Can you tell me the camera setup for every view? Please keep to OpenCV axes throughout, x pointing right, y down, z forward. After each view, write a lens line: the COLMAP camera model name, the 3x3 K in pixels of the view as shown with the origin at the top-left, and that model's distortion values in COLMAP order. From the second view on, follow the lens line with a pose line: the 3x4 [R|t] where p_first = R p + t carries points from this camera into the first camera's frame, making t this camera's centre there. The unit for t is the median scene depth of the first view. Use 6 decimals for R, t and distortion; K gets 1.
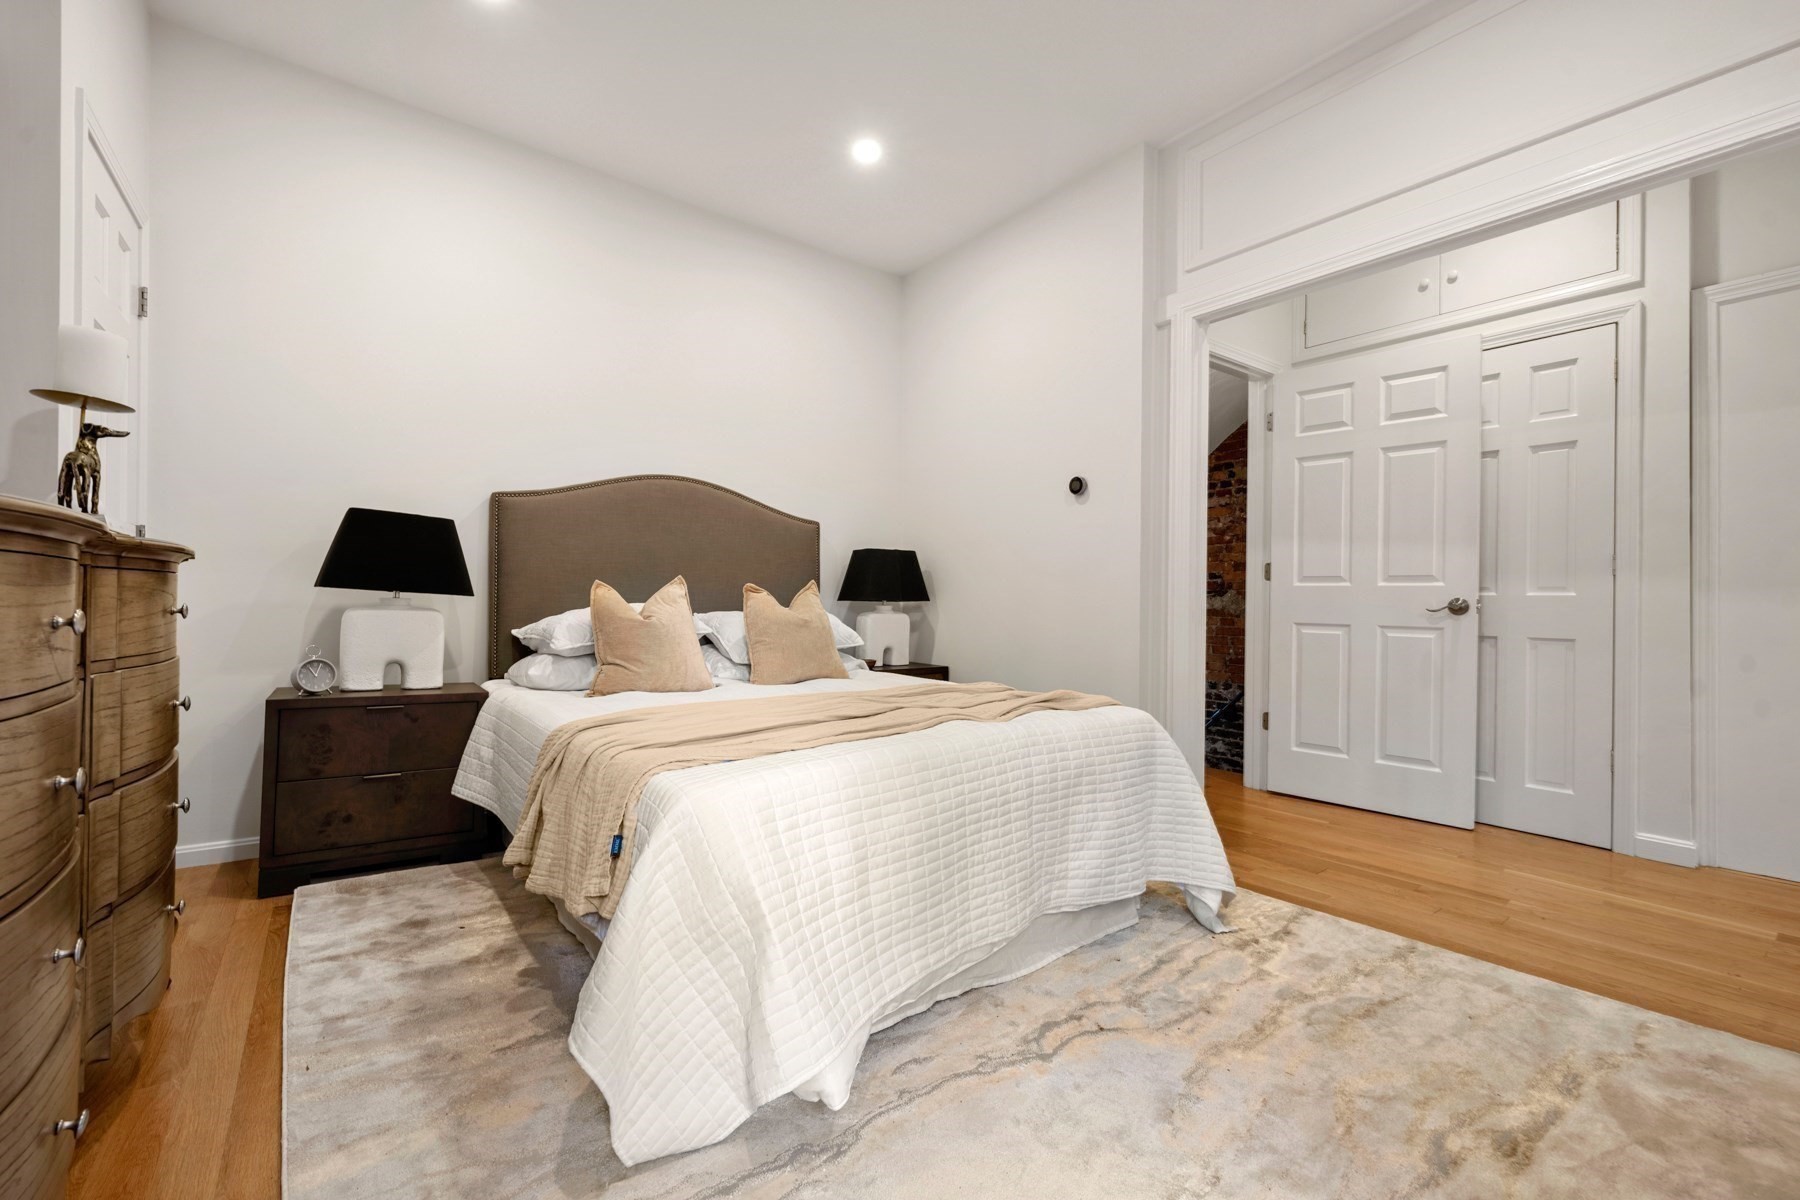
lens RADIAL K [[731.6, 0, 892.8], [0, 731.6, 594.8], [0, 0, 1]] dist [-0.000901, -0.000015]
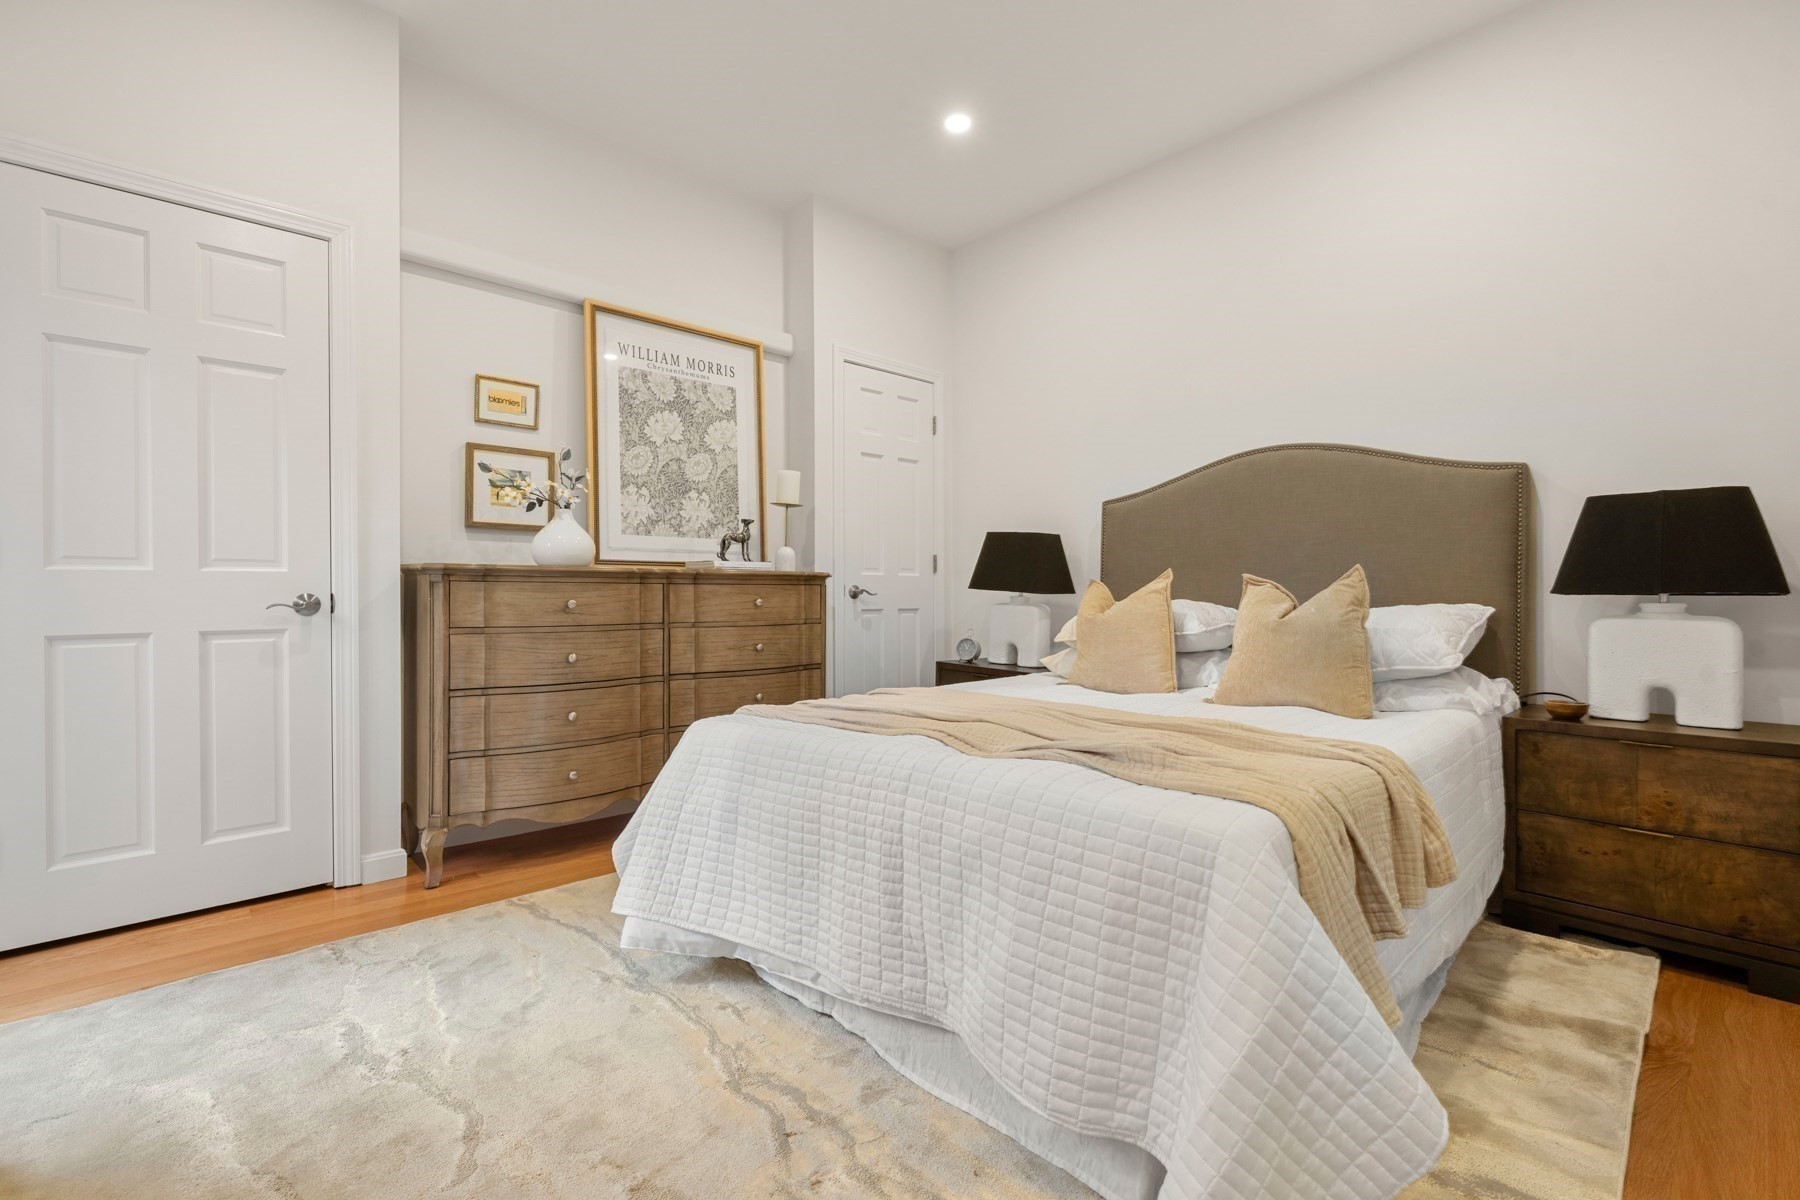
lens RADIAL K [[800.9, 0, 908.7], [0, 800.9, 585.9], [0, 0, 1]] dist [-0.002125, -0.000325]
pose [[0.112304, -0.027145, -0.993303, 0.601664], [0.002379, 0.999631, -0.027049, 0.020069], [0.993671, 0.000674, 0.112327, 0.538443]]
